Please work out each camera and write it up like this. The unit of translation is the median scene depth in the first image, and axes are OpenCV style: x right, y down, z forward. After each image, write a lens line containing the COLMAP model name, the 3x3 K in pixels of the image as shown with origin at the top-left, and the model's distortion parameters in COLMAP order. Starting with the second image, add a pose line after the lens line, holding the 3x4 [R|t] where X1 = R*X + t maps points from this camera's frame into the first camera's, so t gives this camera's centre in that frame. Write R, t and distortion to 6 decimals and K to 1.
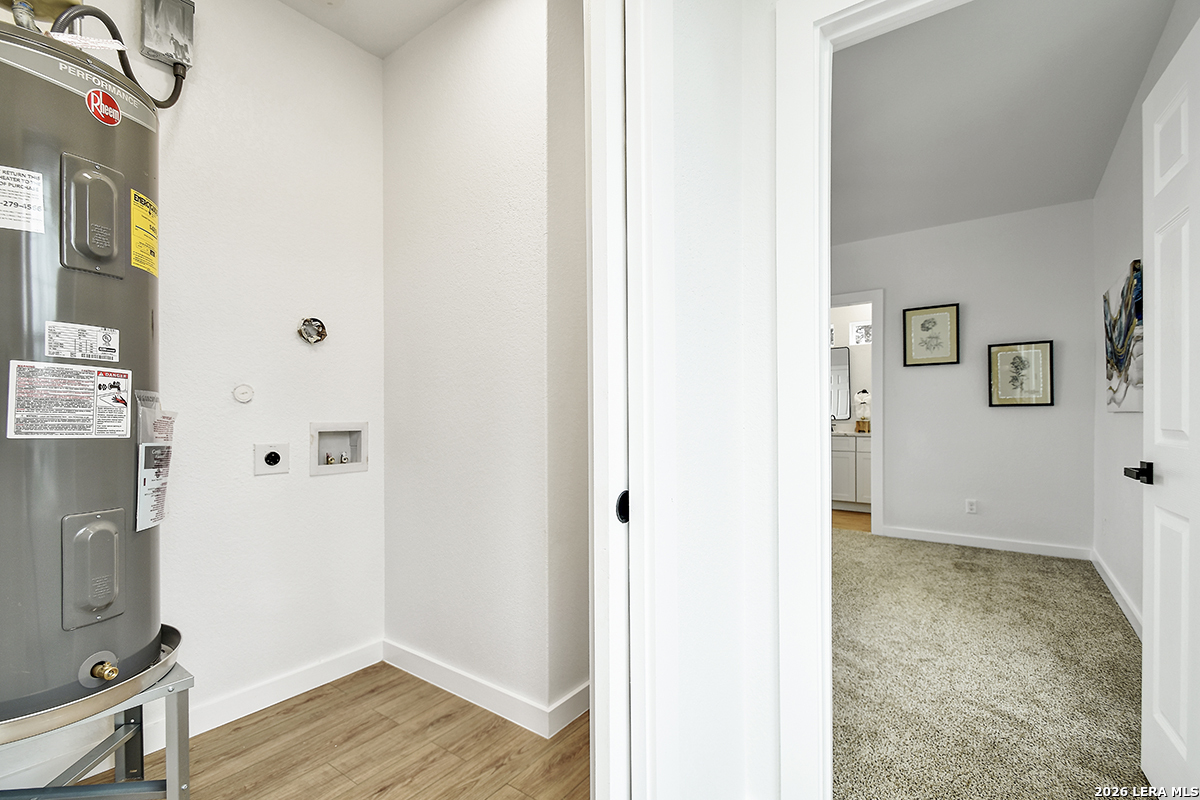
lens RADIAL K [[528.7, 0, 595.6], [0, 528.7, 416.5], [0, 0, 1]] dist [0.018094, -0.009309]
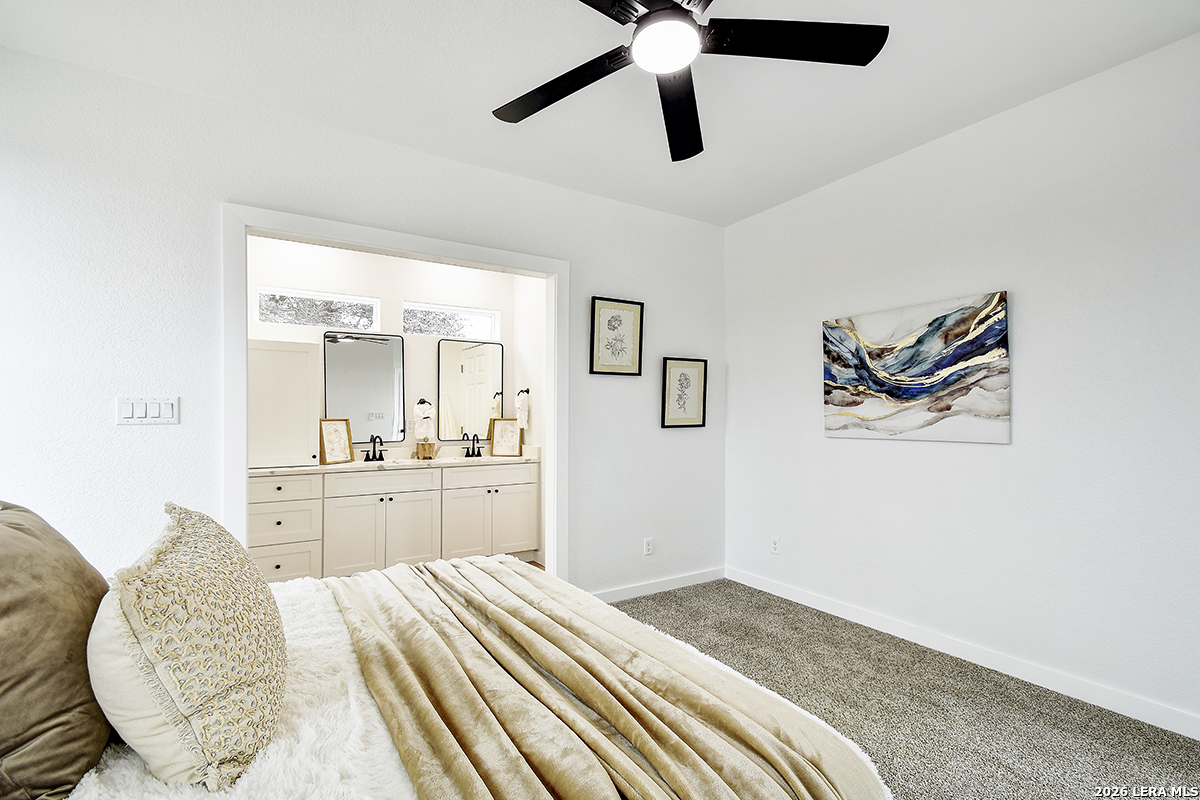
lens RADIAL K [[528.7, 0, 595.6], [0, 528.7, 416.5], [0, 0, 1]] dist [0.018094, -0.009309]
pose [[0.372248, 0.001217, 0.928132, -0.103135], [0.004989, 0.999982, -0.003311, -0.034165], [-0.928120, 0.005863, 0.372236, 0.760669]]
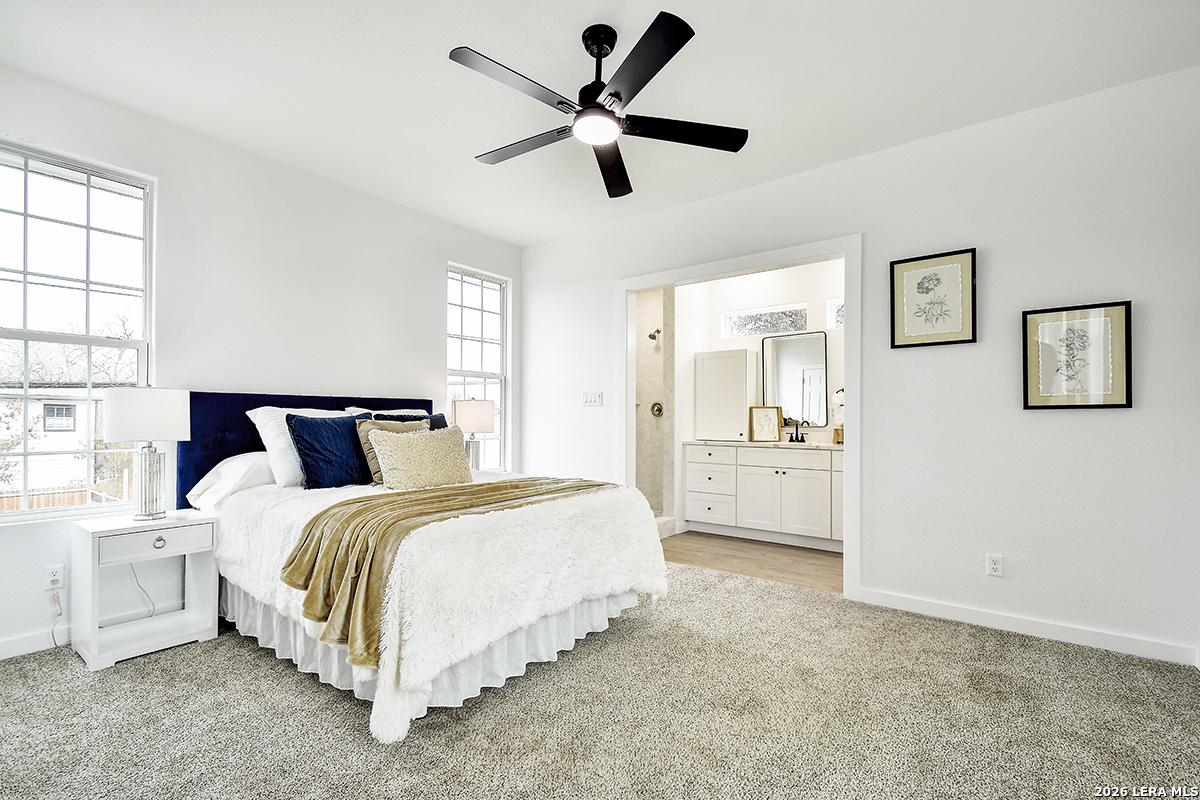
lens RADIAL K [[524.8, 0, 590.9], [0, 524.8, 417.6], [0, 0, 1]] dist [0.000571, -0.005827]
pose [[0.999778, 0.004736, -0.020524, 0.231406], [-0.004847, 0.999974, -0.005372, -0.002532], [0.020498, 0.005470, 0.999775, 0.358205]]
